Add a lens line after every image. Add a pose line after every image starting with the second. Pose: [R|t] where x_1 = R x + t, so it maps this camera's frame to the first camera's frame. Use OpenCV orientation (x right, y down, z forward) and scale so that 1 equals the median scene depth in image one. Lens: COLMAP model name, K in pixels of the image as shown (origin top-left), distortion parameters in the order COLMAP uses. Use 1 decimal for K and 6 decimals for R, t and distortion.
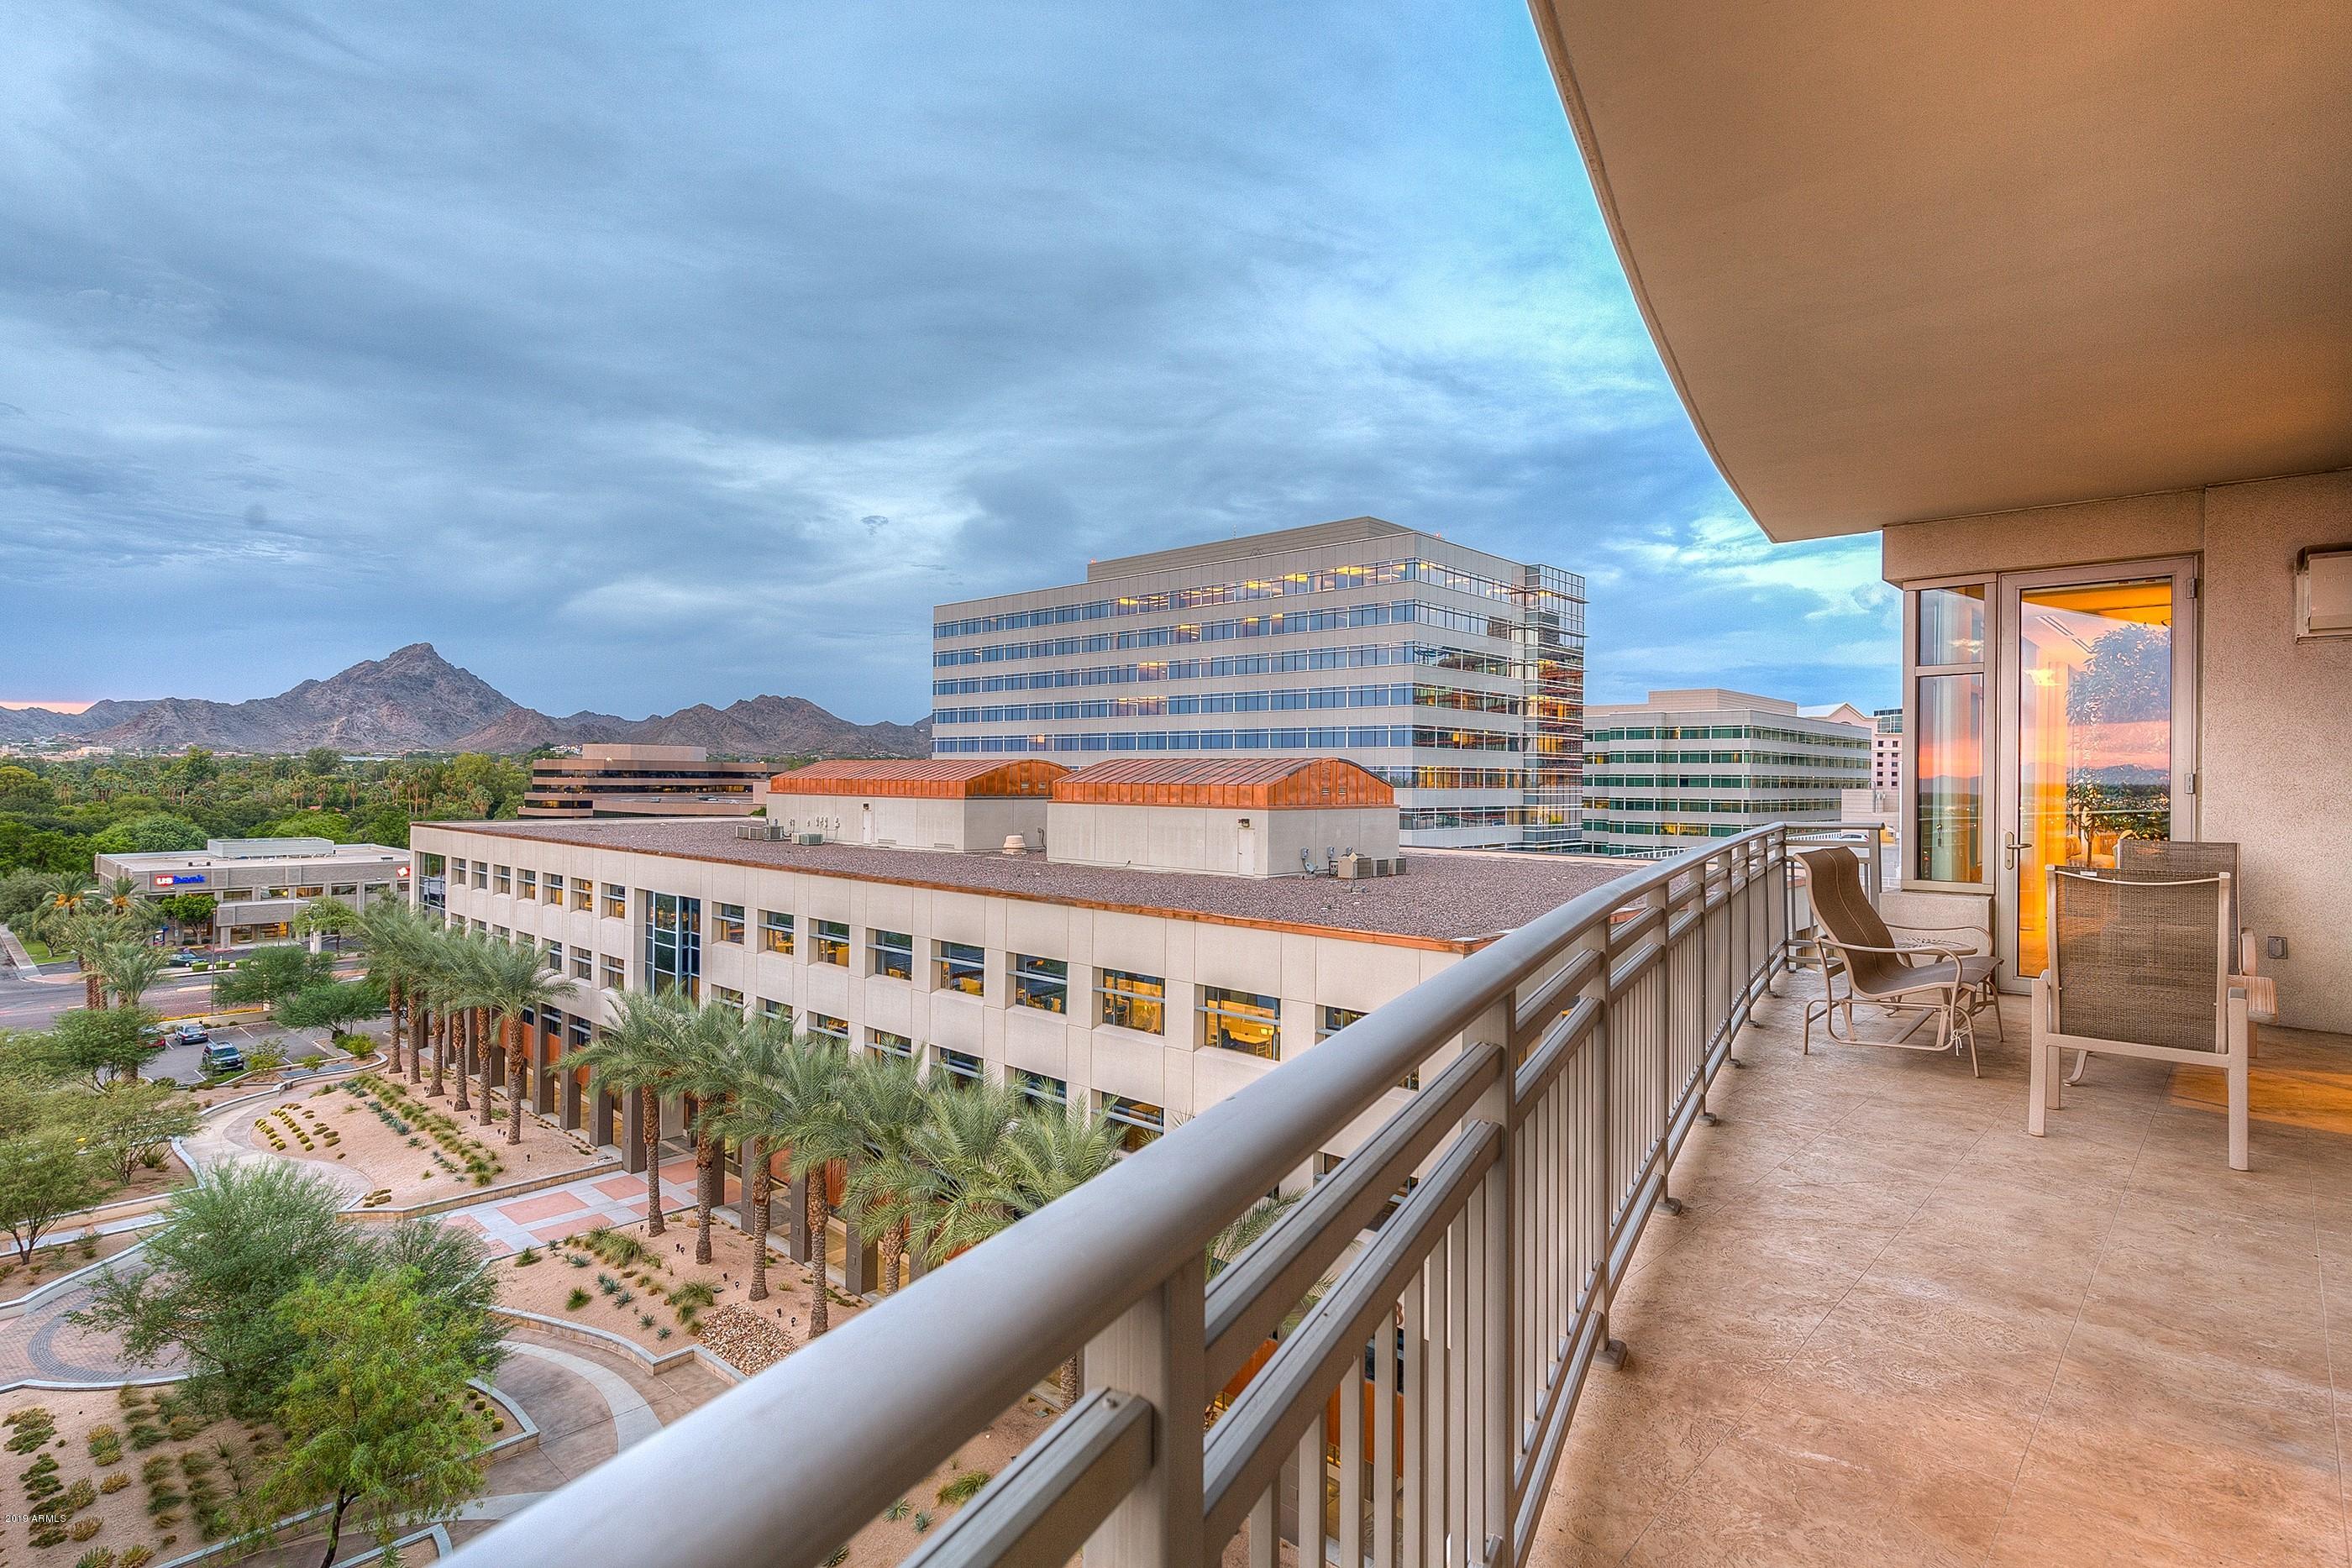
lens RADIAL K [[1173.2, 0, 1158.7], [0, 1173.2, 773.5], [0, 0, 1]] dist [0.007329, -0.002740]
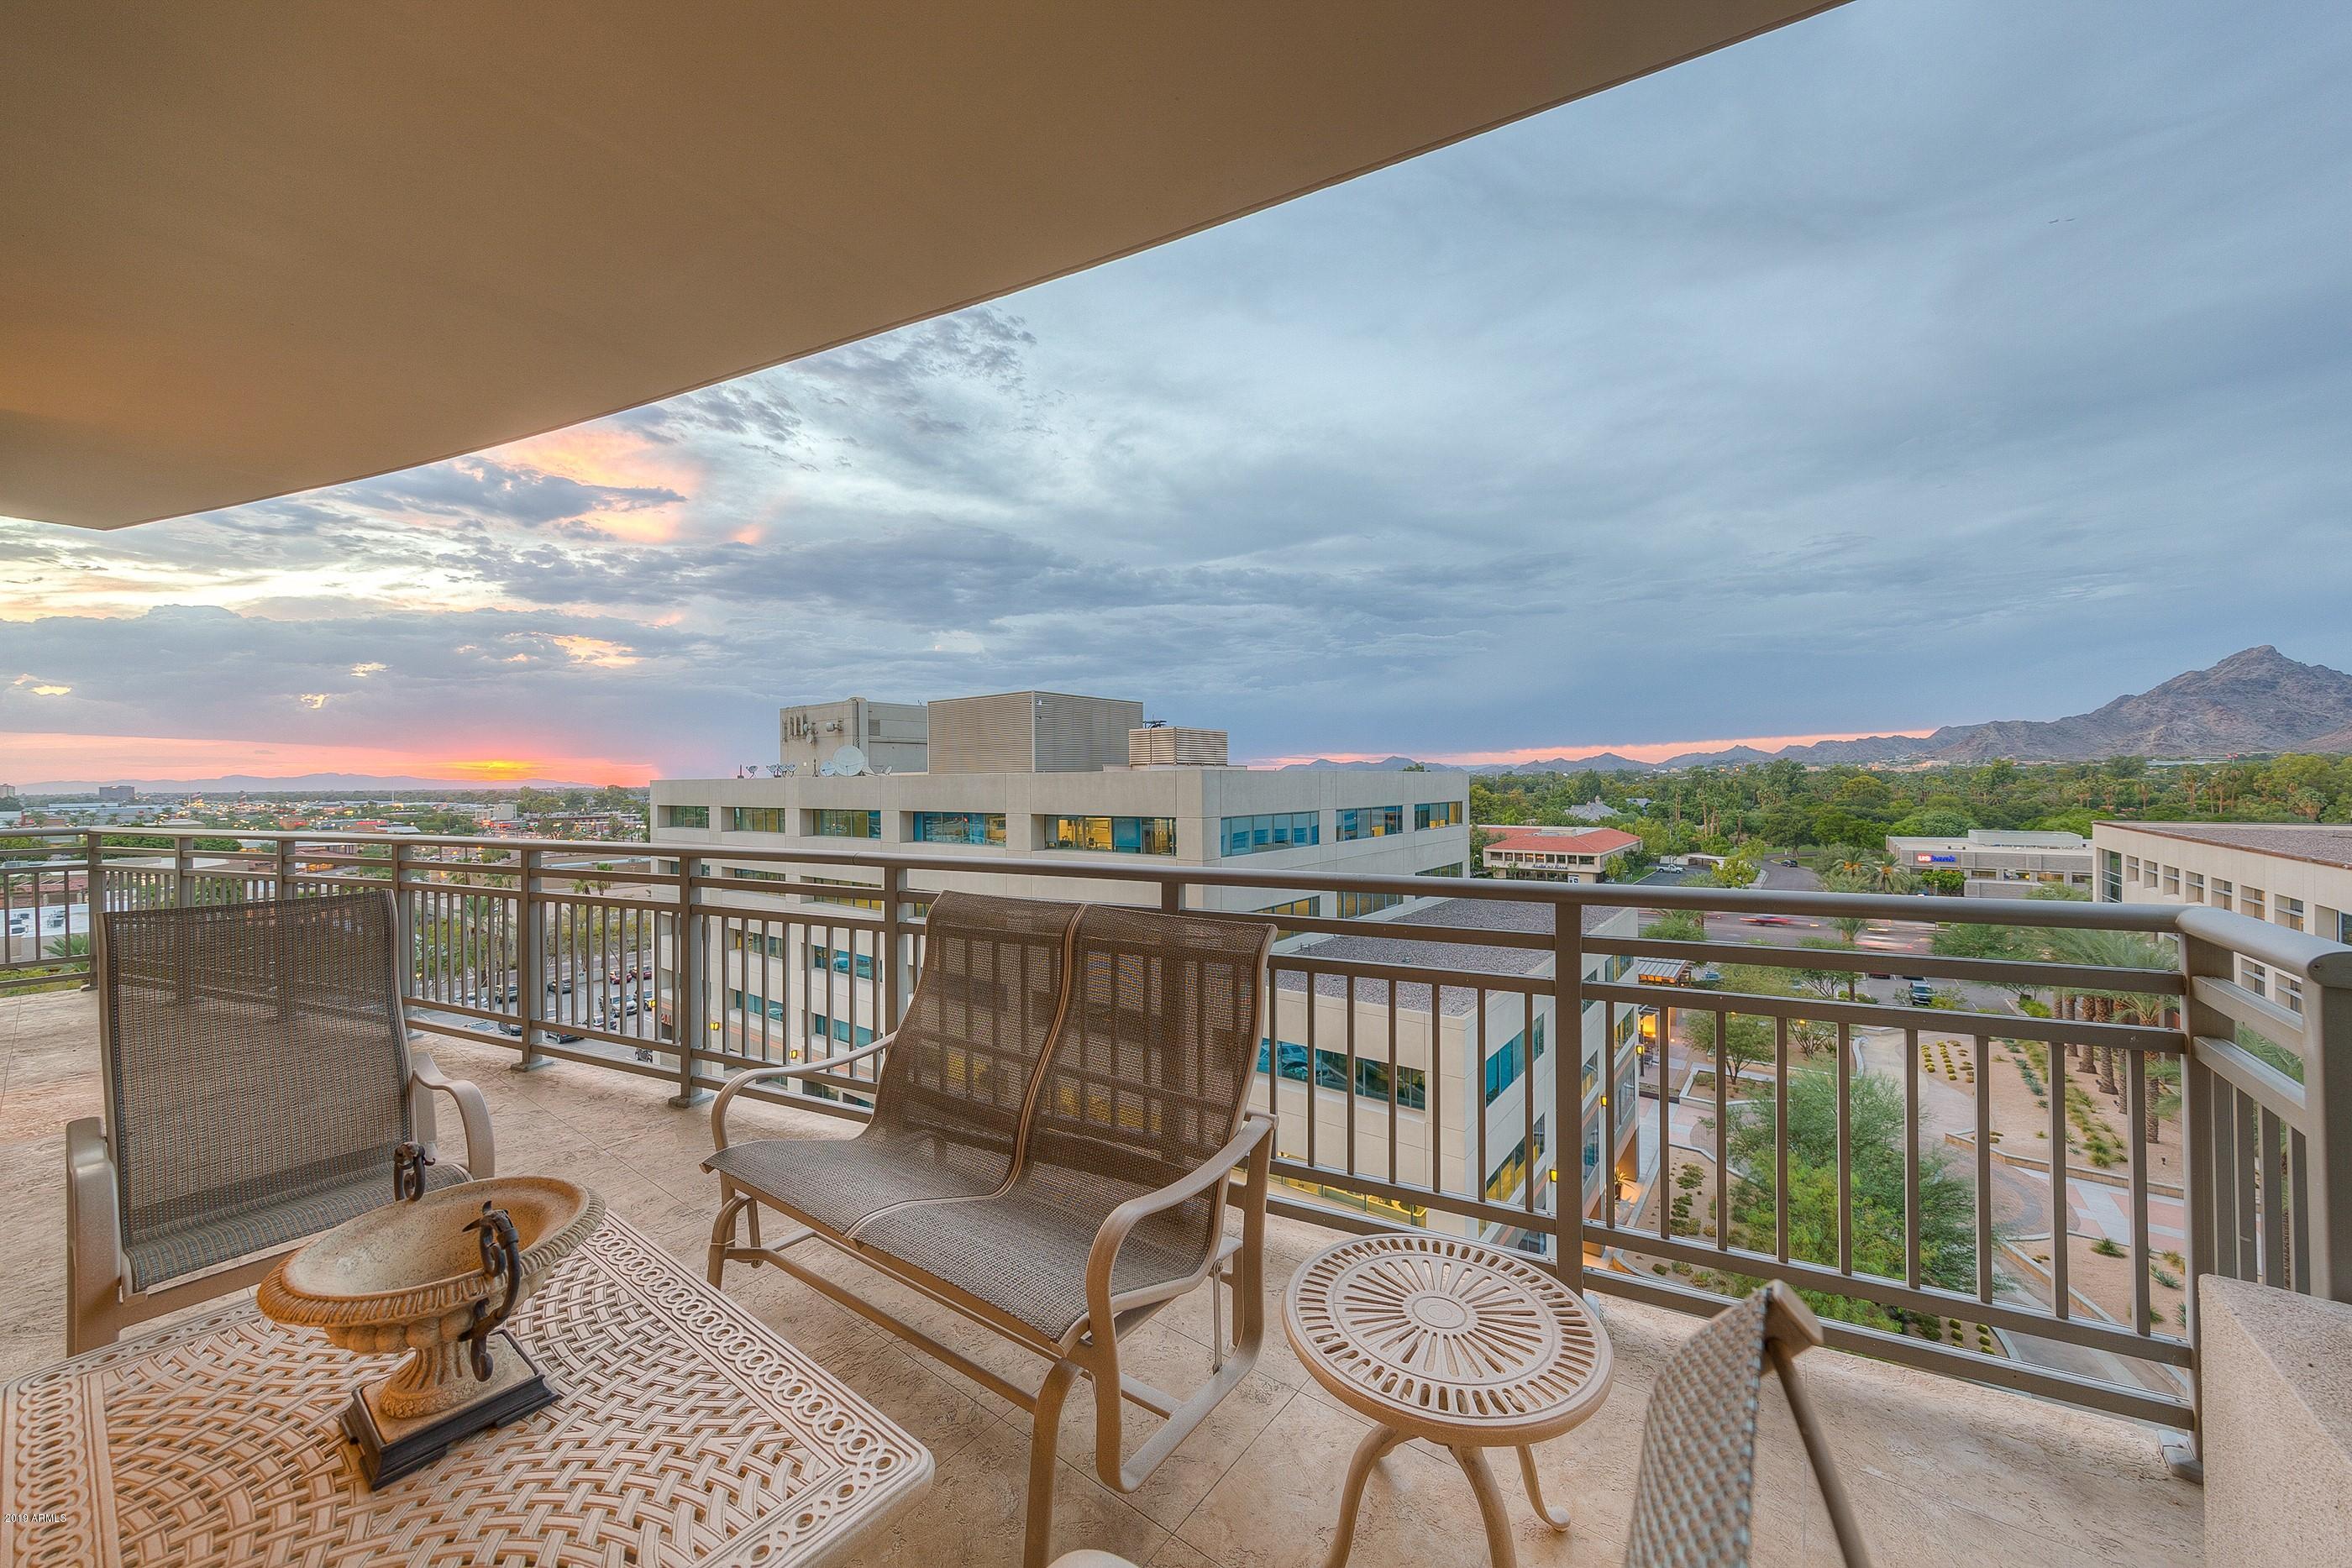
lens RADIAL K [[851.0, 0, 1184.8], [0, 851.0, 778.8], [0, 0, 1]] dist [0.002791, 0.000095]
pose [[0.101547, -0.014889, -0.994719, 0.127309], [0.013558, 0.999816, -0.013581, 0.003158], [0.994738, -0.012107, 0.101730, 0.132699]]
